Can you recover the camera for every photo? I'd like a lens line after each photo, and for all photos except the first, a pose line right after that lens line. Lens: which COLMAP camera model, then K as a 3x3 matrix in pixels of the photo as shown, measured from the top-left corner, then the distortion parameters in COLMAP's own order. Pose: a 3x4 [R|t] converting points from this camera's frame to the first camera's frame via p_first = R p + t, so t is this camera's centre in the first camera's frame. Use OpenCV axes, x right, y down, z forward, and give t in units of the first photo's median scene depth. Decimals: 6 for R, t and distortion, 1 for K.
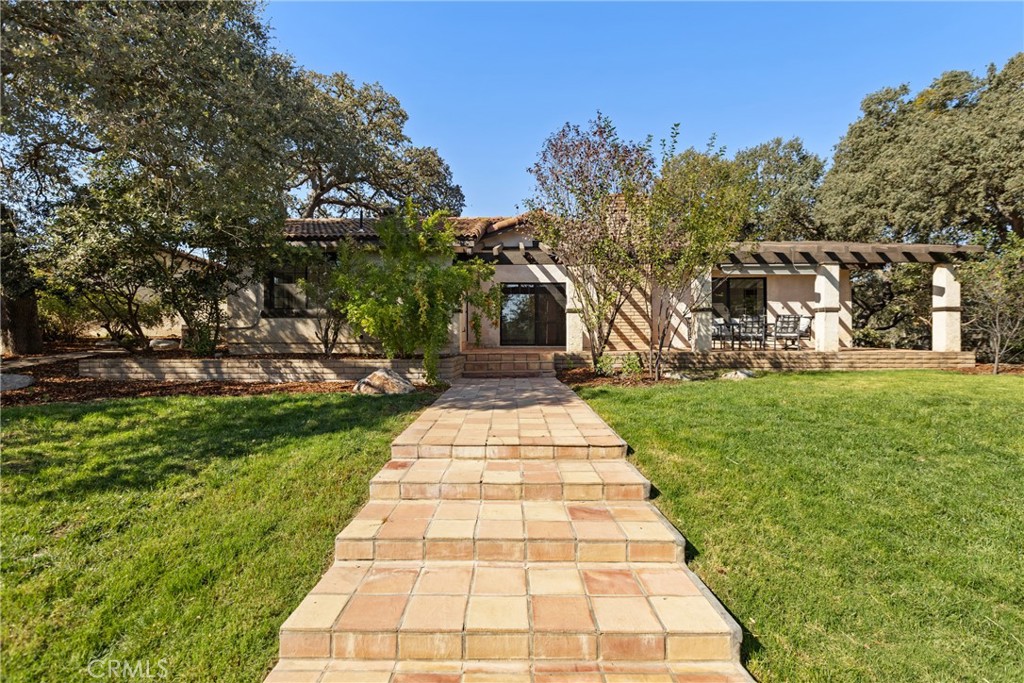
lens RADIAL K [[487.1, 0, 510.1], [0, 487.1, 339.5], [0, 0, 1]] dist [-0.005781, -0.001024]
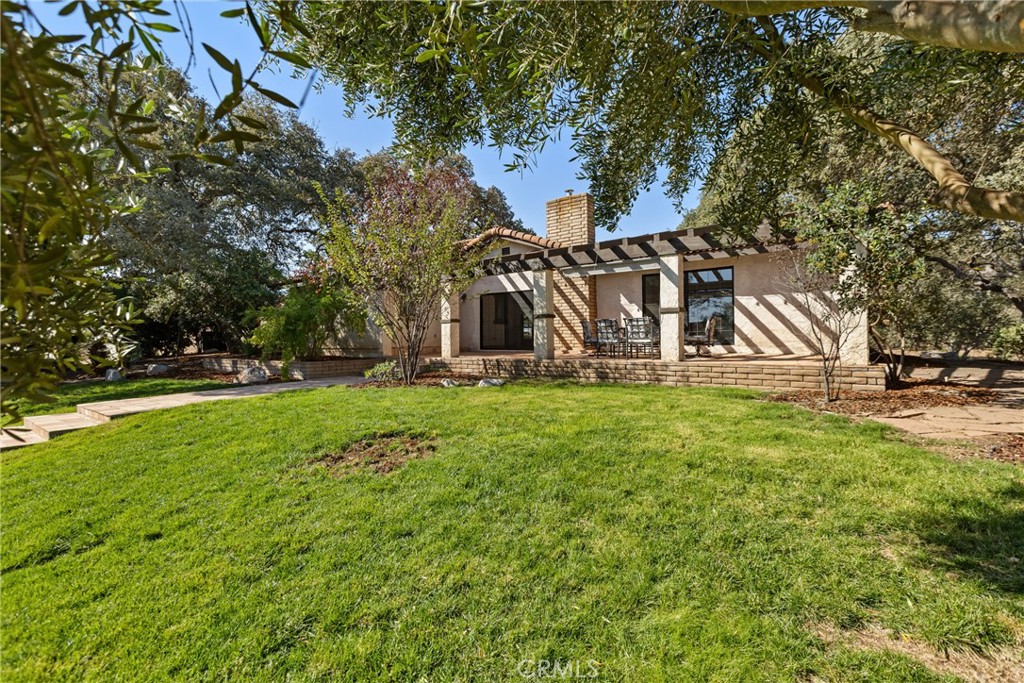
lens RADIAL K [[487.1, 0, 513.4], [0, 487.1, 341.9], [0, 0, 1]] dist [-0.005781, -0.001024]
pose [[0.812847, -0.003529, -0.582467, 0.906530], [0.008248, 0.999951, 0.005453, -0.014754], [0.582420, -0.009236, 0.812836, 0.179330]]
